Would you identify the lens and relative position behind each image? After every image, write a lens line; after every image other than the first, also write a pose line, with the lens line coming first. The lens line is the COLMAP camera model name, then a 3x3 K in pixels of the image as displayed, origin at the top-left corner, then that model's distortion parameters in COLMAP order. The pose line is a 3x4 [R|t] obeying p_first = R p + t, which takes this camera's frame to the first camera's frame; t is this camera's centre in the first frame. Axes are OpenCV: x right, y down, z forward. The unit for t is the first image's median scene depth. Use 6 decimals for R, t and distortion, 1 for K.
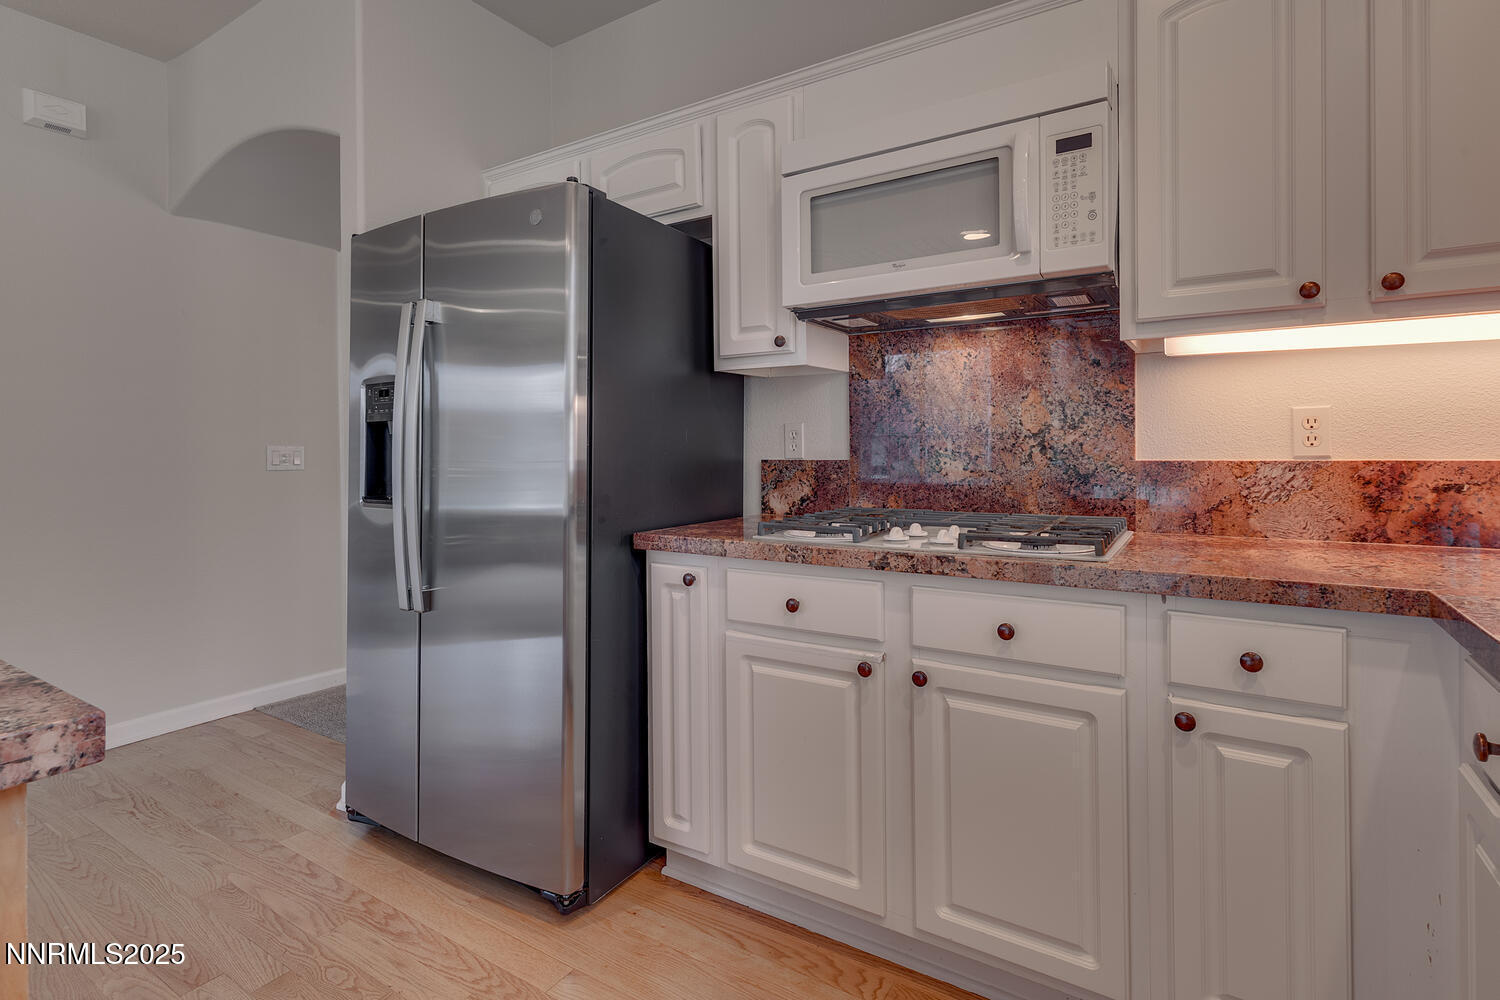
lens RADIAL K [[733.3, 0, 784.9], [0, 733.3, 448.6], [0, 0, 1]] dist [0.004357, -0.001087]
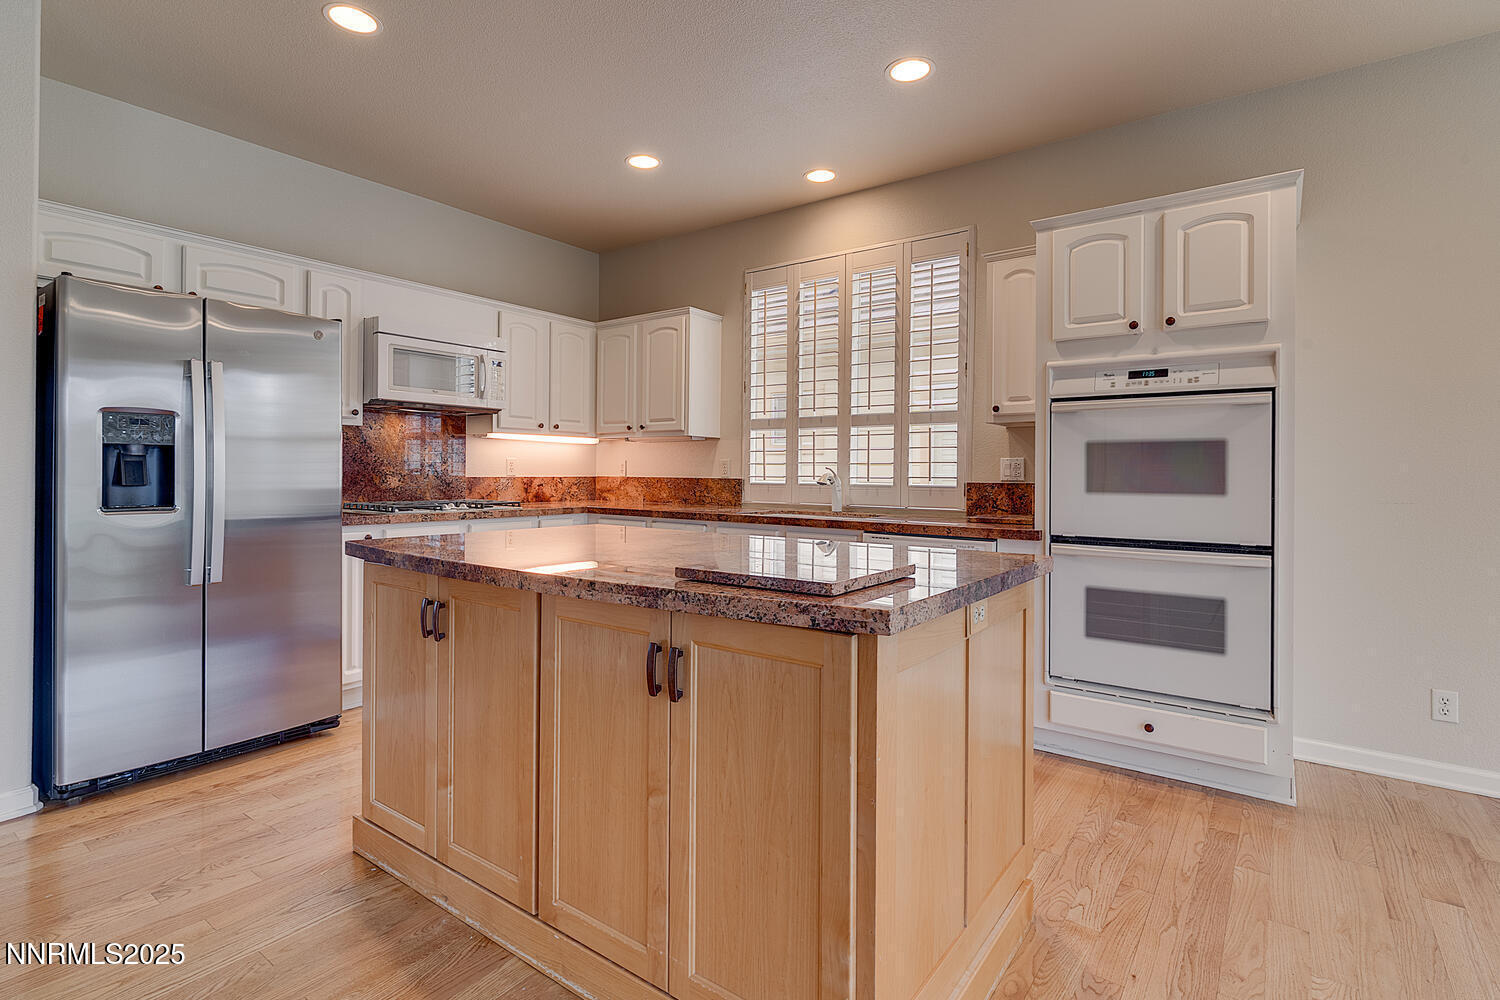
lens RADIAL K [[733.3, 0, 735.3], [0, 733.3, 470.7], [0, 0, 1]] dist [0.004357, -0.001087]
pose [[0.076791, 0.010175, 0.996995, -2.143088], [-0.009448, 0.999910, -0.009477, 0.011748], [-0.997002, -0.008692, 0.076880, -0.118767]]
